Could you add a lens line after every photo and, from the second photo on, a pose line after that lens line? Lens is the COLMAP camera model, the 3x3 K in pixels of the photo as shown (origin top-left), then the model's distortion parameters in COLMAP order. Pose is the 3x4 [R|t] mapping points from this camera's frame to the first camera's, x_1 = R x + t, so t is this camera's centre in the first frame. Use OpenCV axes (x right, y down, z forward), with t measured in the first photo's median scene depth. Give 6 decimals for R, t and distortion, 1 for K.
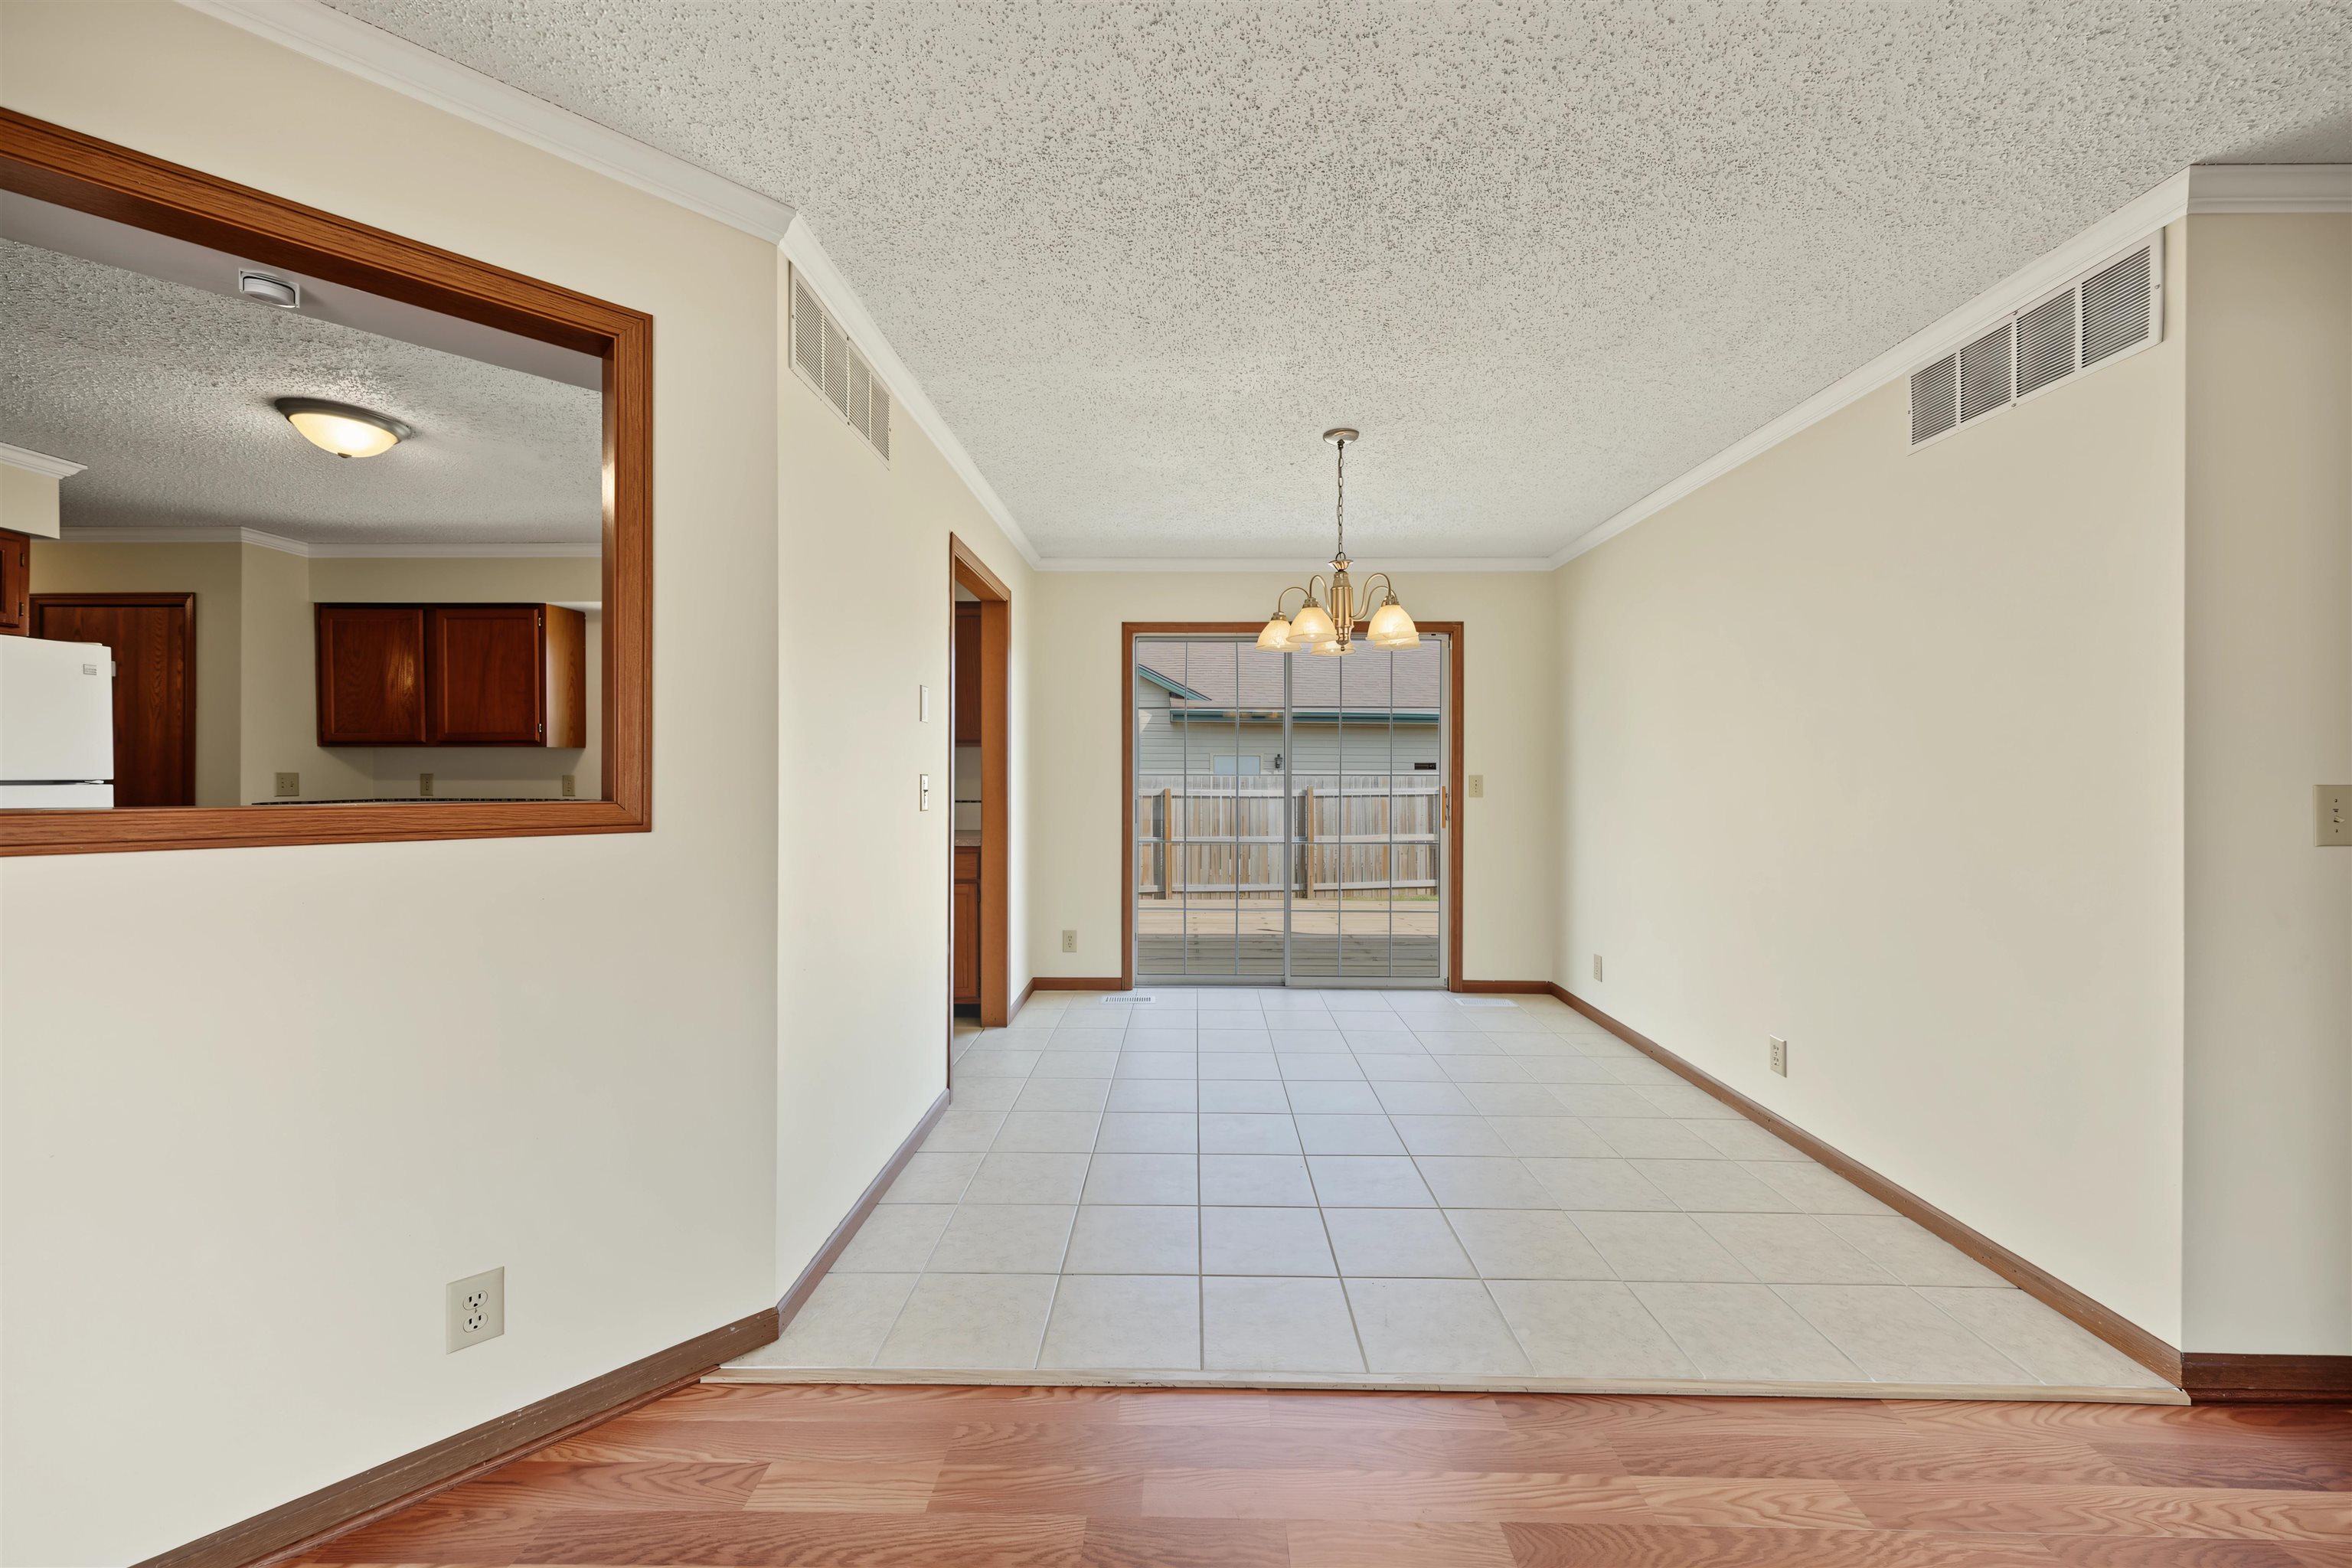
lens RADIAL K [[880.1, 0, 1179.3], [0, 880.1, 772.6], [0, 0, 1]] dist [-0.001412, 0.000311]
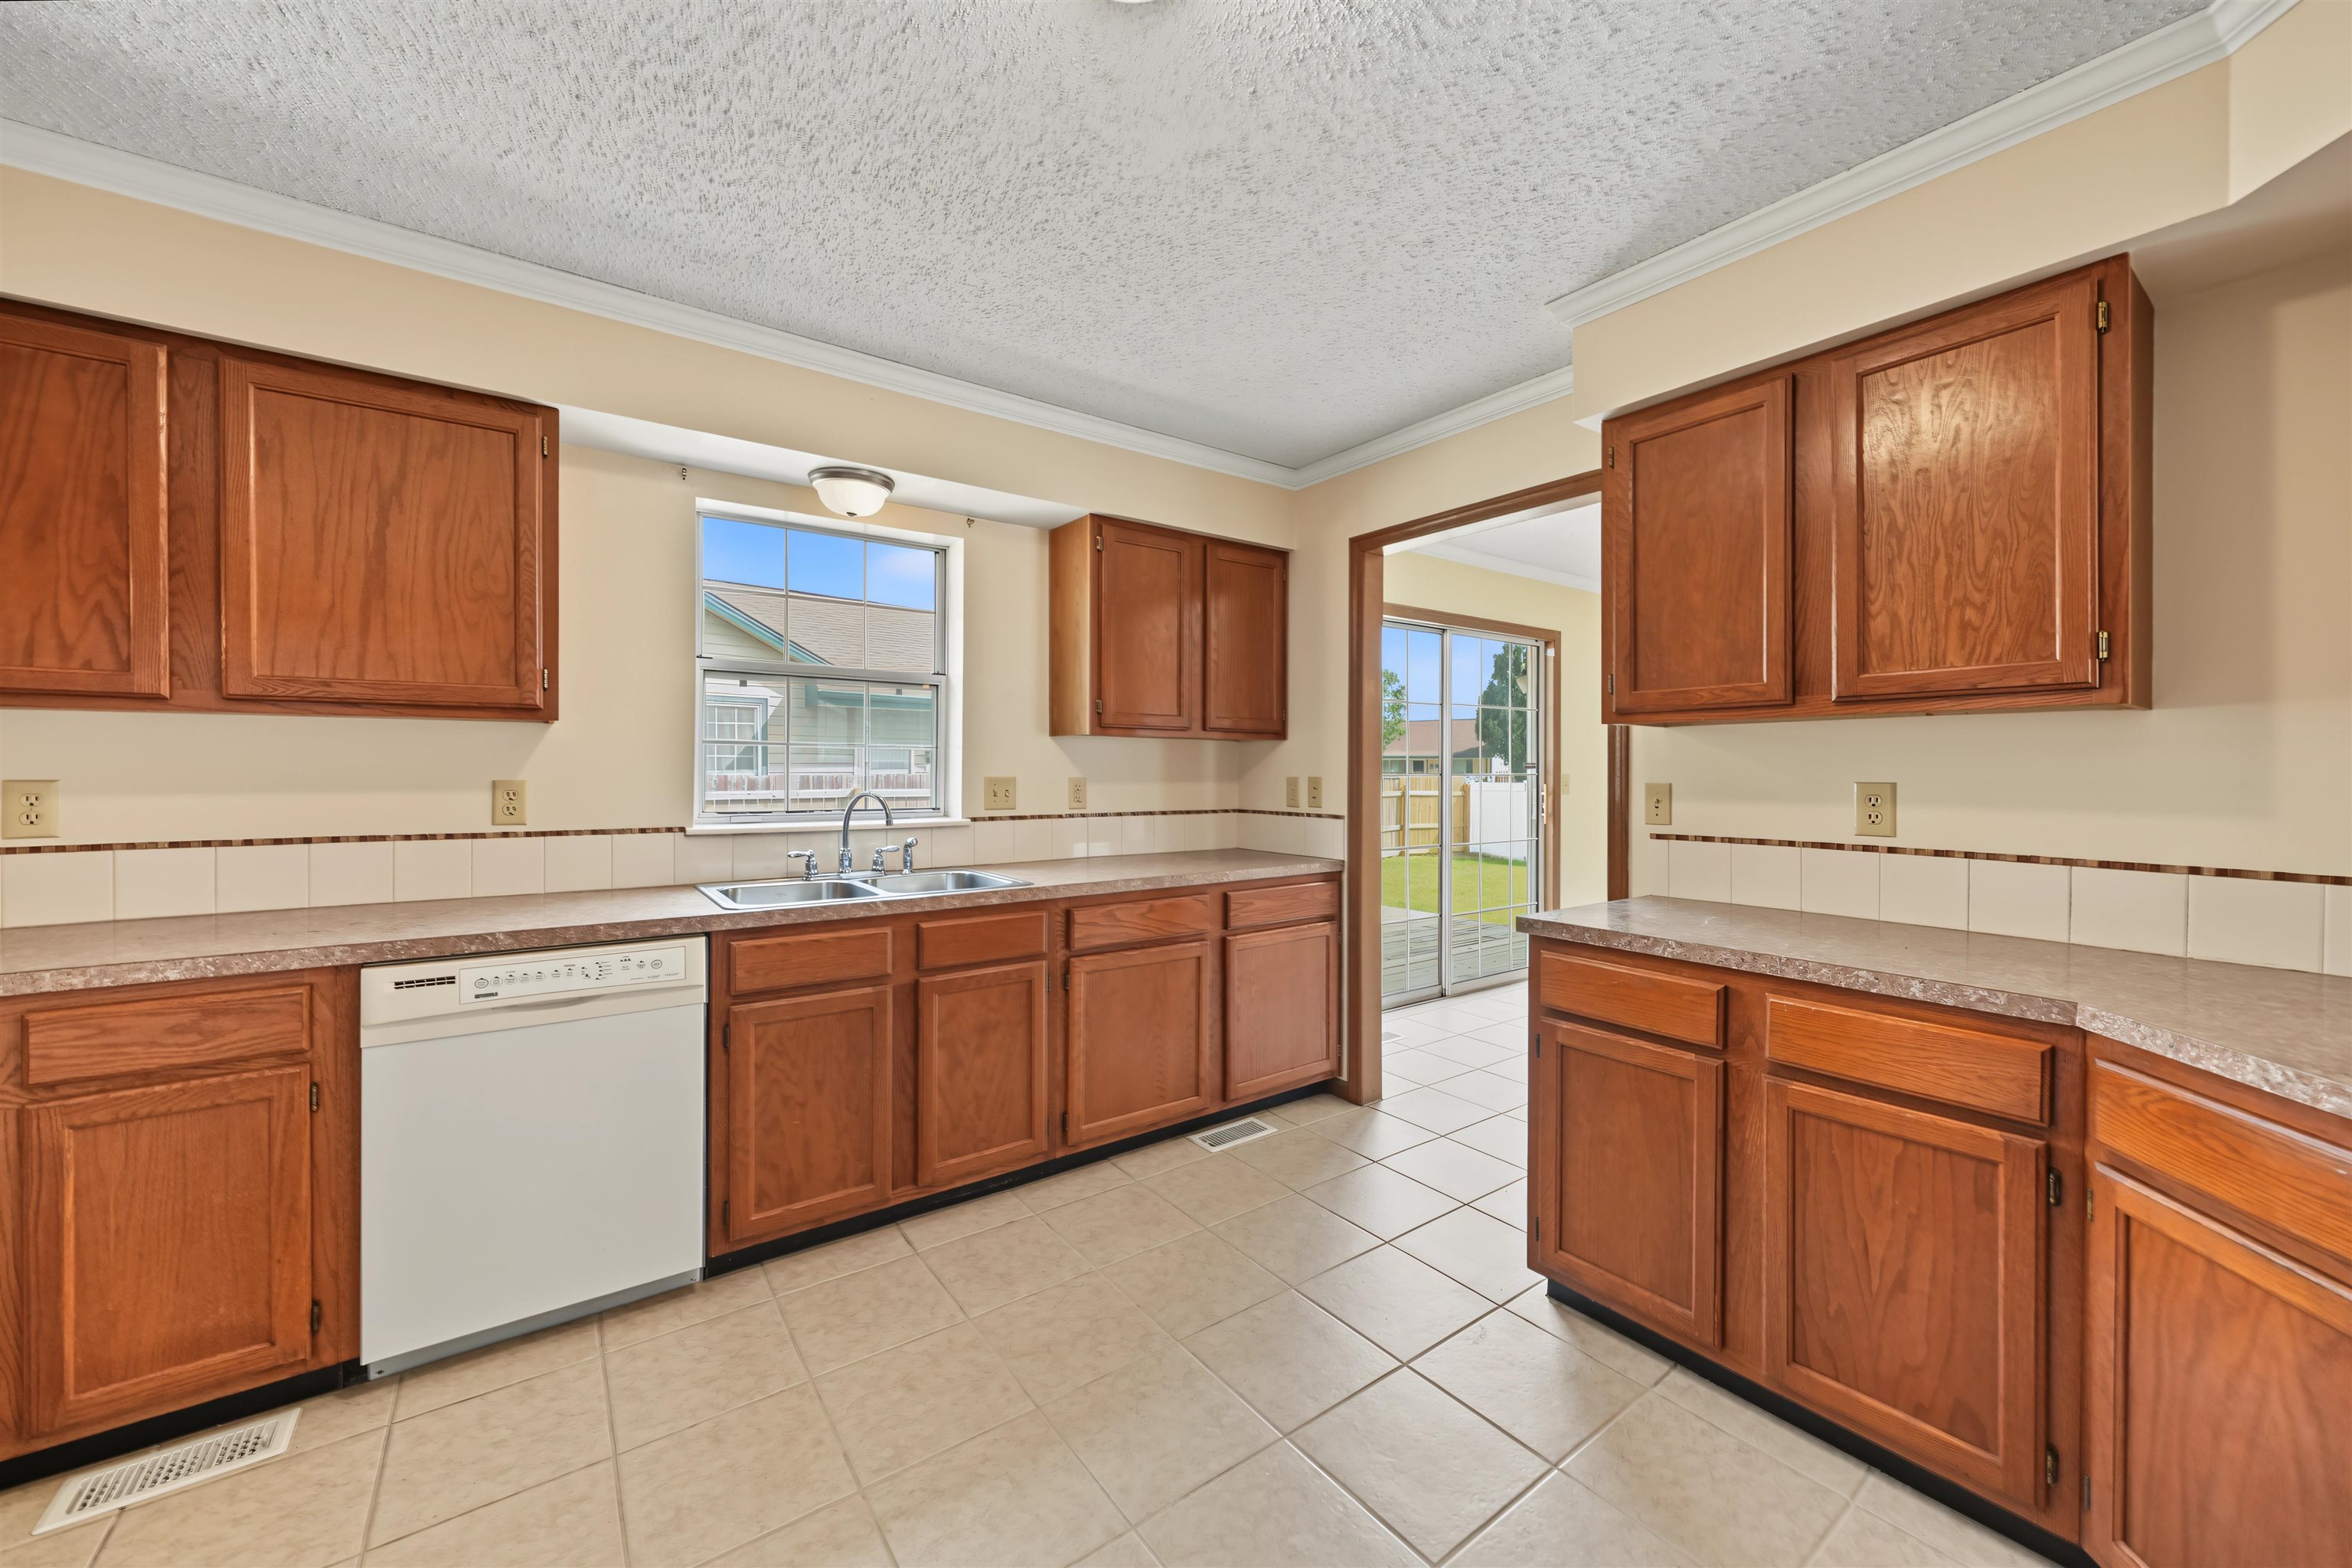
lens RADIAL K [[885.2, 0, 1177.6], [0, 885.2, 774.9], [0, 0, 1]] dist [0.003344, 0.000082]
pose [[0.802046, -0.003893, 0.597250, -0.739902], [-0.000985, 0.999969, 0.007841, -0.004874], [-0.597262, -0.006878, 0.802017, 0.434773]]
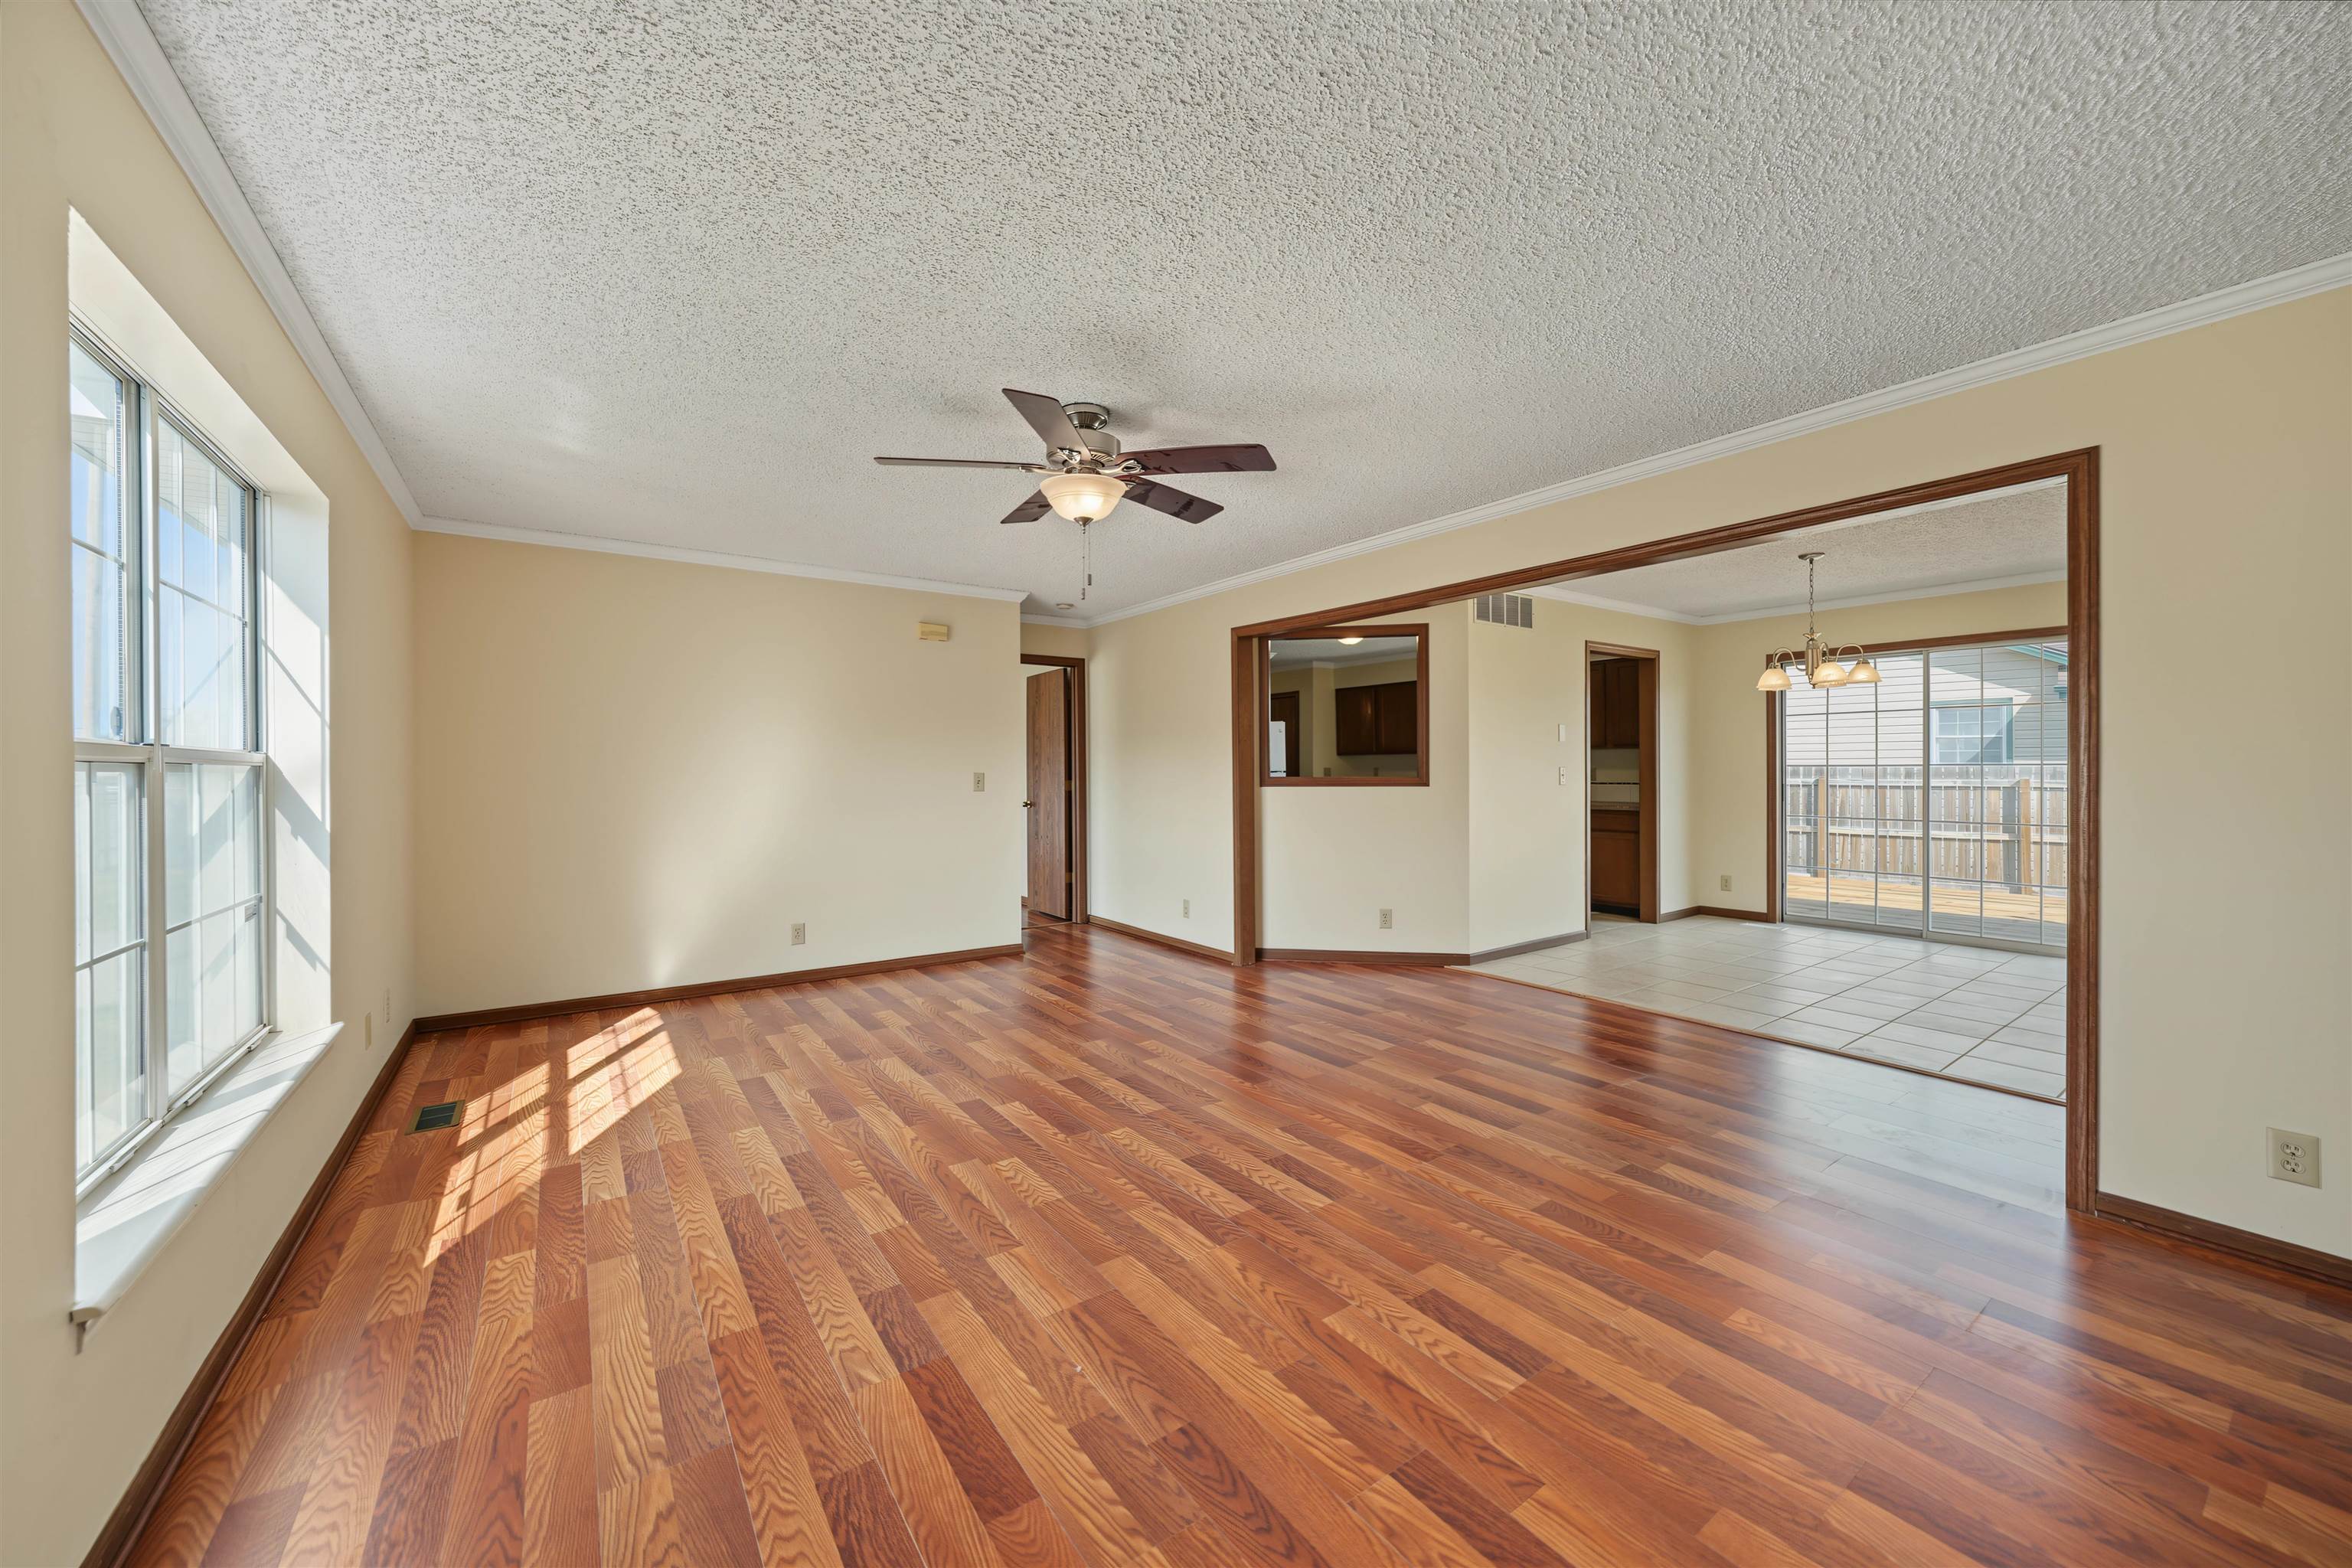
lens RADIAL K [[867.6, 0, 1192.8], [0, 867.6, 774.6], [0, 0, 1]] dist [0.000262, -0.007100]
pose [[0.605782, 0.002618, -0.795627, 0.498448], [0.006261, 0.999948, 0.008057, -0.002702], [0.795606, -0.009863, 0.605734, -0.569263]]
